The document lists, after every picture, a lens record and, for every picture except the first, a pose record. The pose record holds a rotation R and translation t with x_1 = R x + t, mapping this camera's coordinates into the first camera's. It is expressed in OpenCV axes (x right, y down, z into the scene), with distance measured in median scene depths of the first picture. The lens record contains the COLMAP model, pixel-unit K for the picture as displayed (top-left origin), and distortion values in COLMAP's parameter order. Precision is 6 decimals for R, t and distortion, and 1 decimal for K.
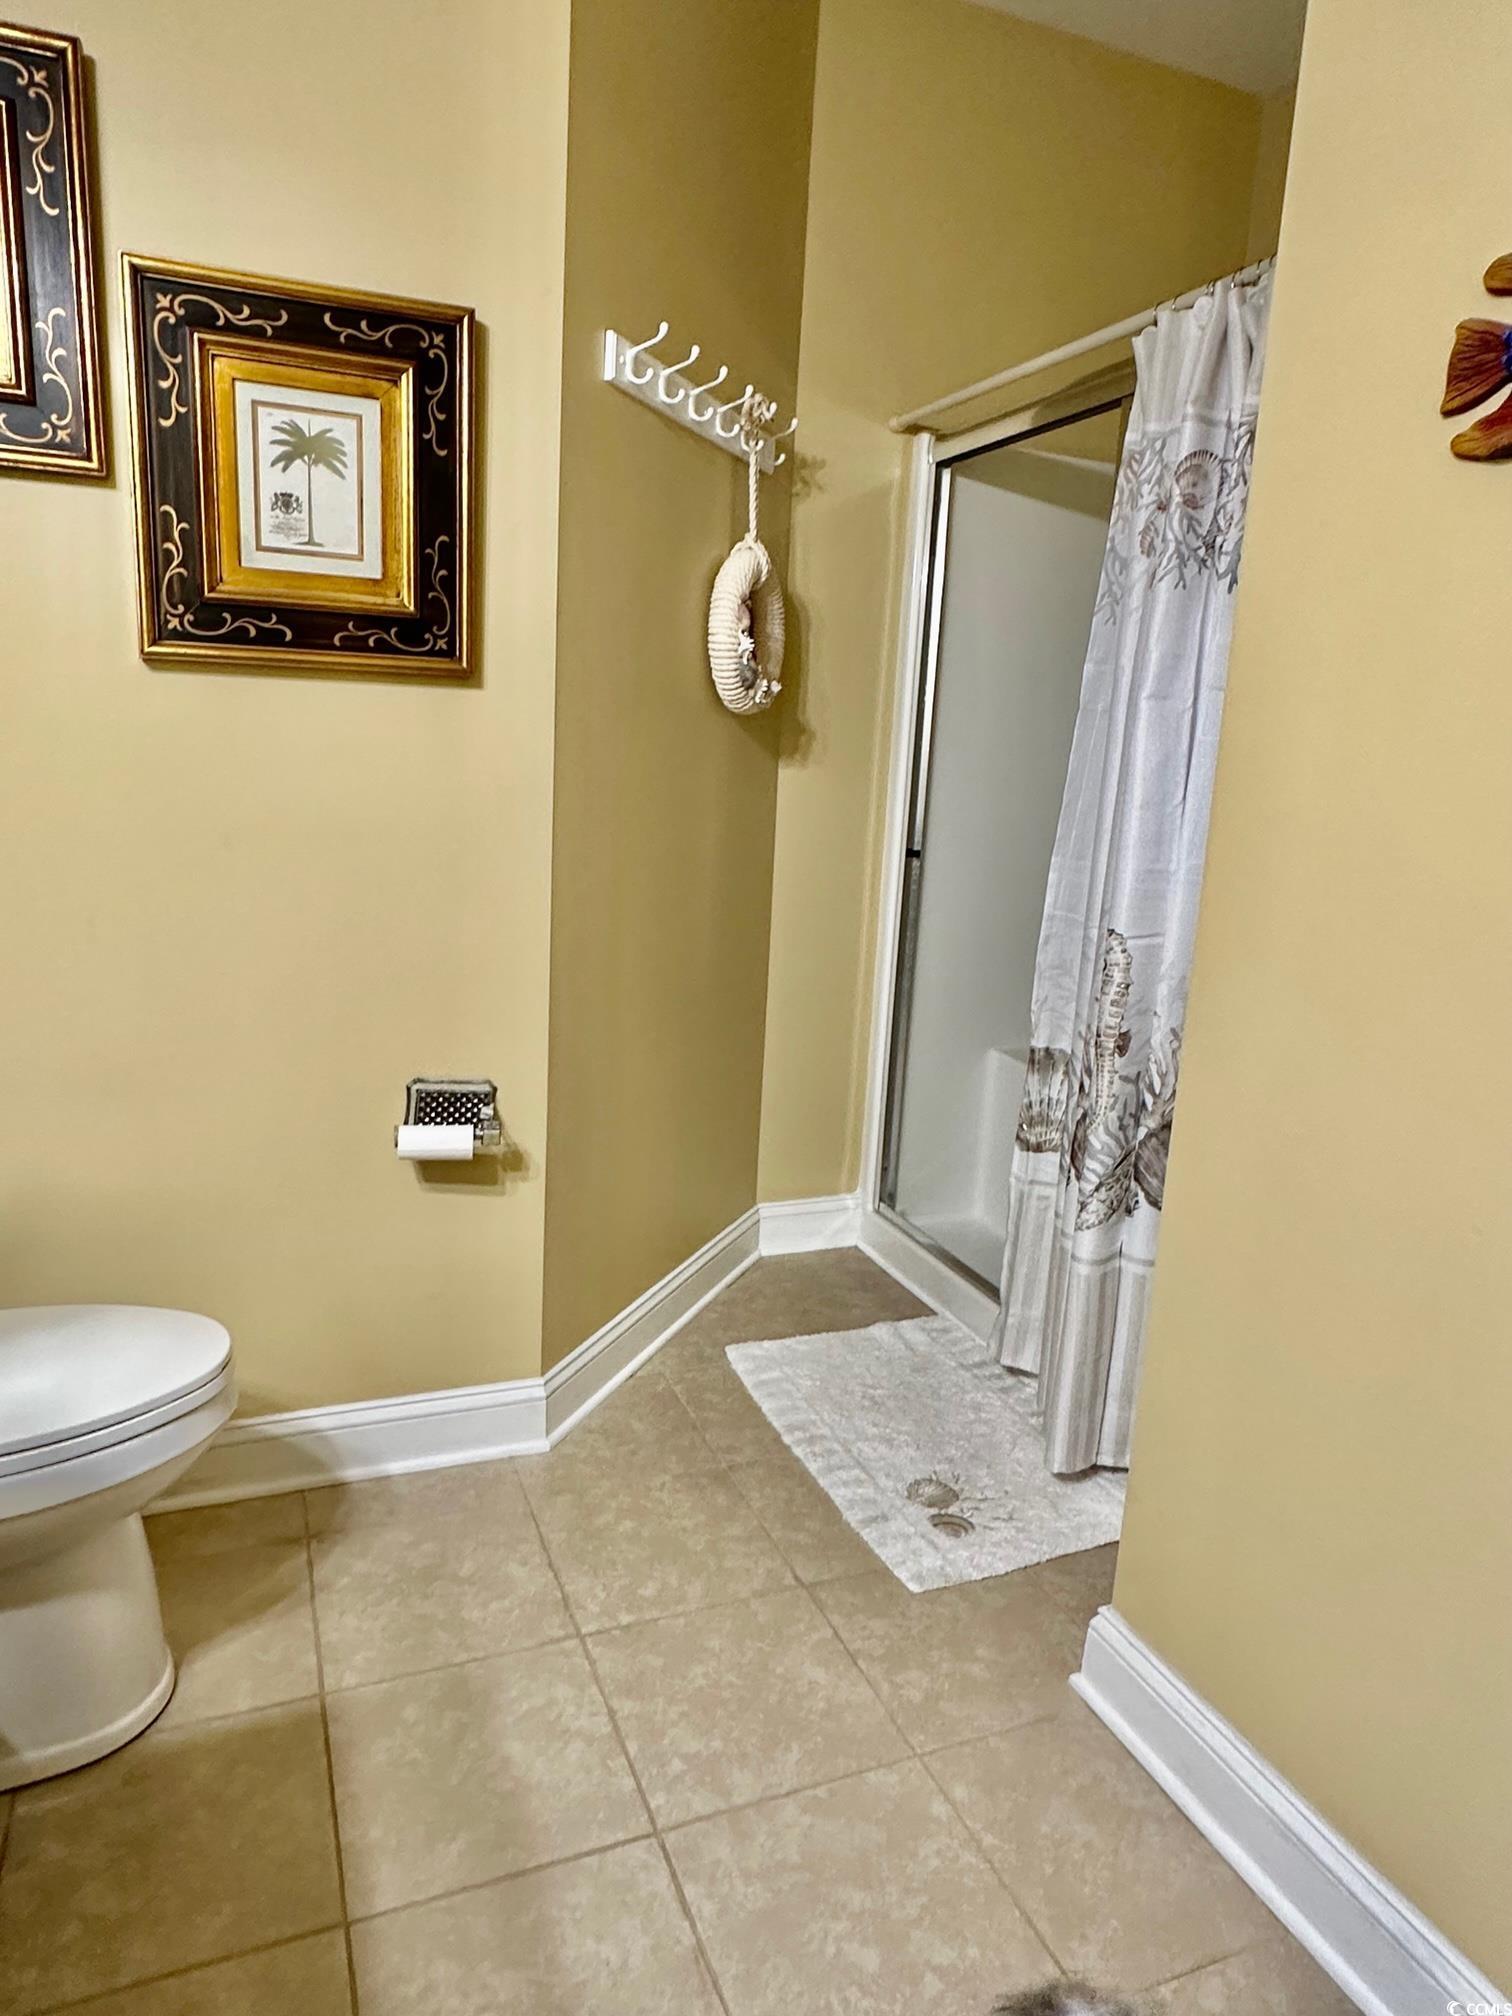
lens RADIAL K [[1268.9, 0, 751.3], [0, 1268.9, 1001.3], [0, 0, 1]] dist [-0.005383, 0.001604]
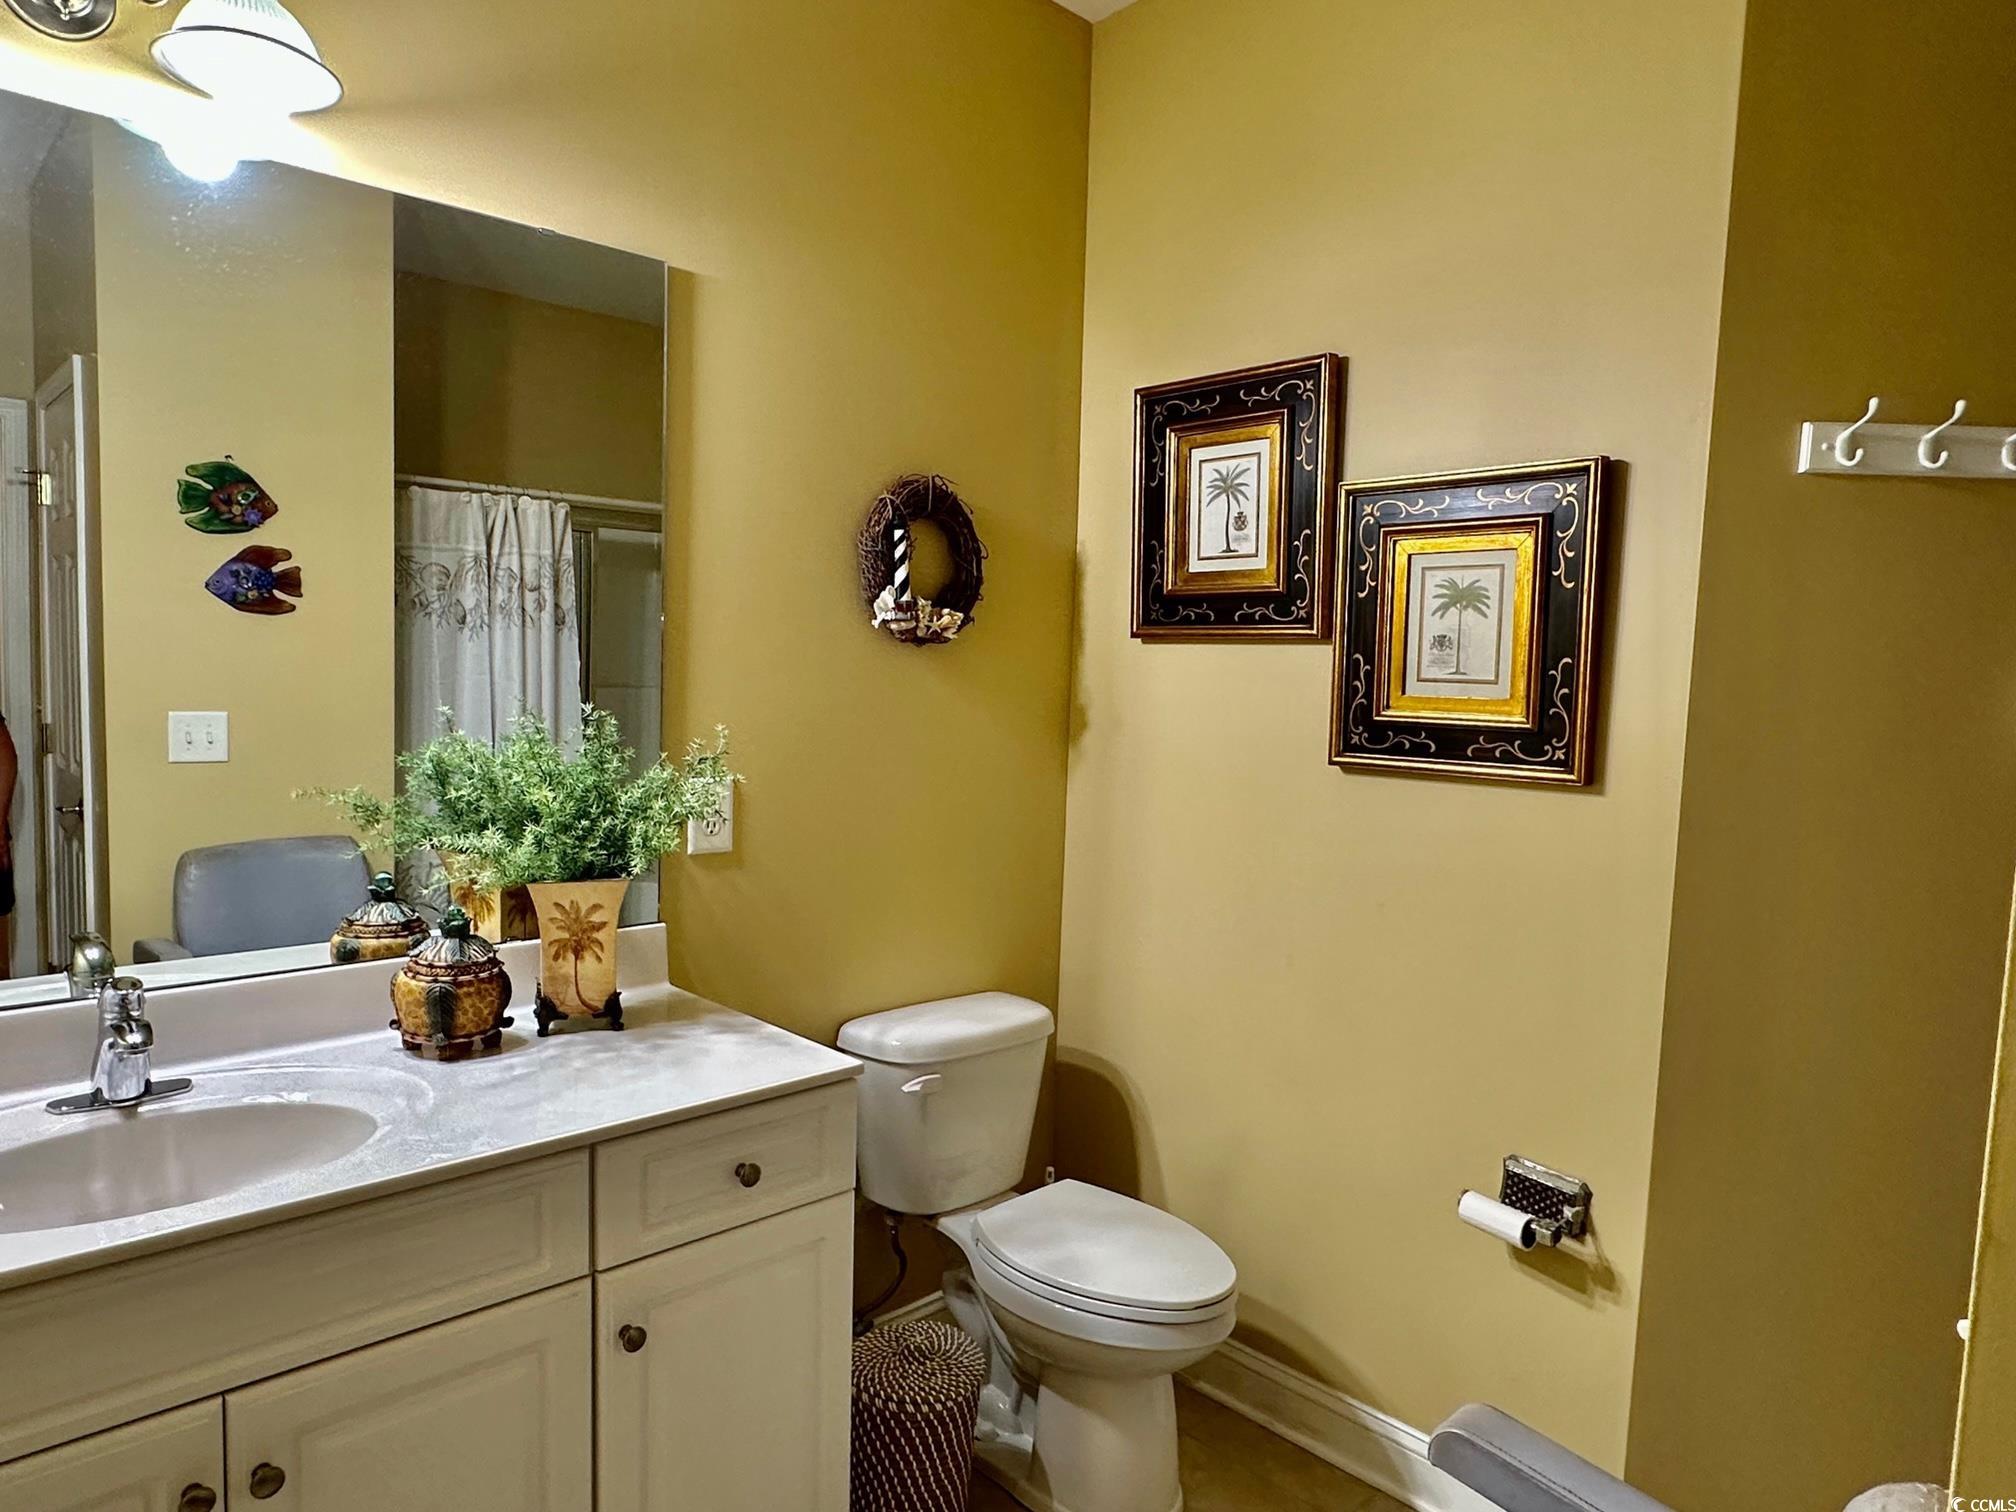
lens RADIAL K [[1268.9, 0, 1005.6], [0, 1268.9, 760.7], [0, 0, 1]] dist [-0.005383, 0.001604]
pose [[0.358655, 0.033241, -0.932878, 0.618918], [-0.195775, 0.979818, -0.040354, -0.150673], [0.912710, 0.197107, 0.357924, 0.204139]]
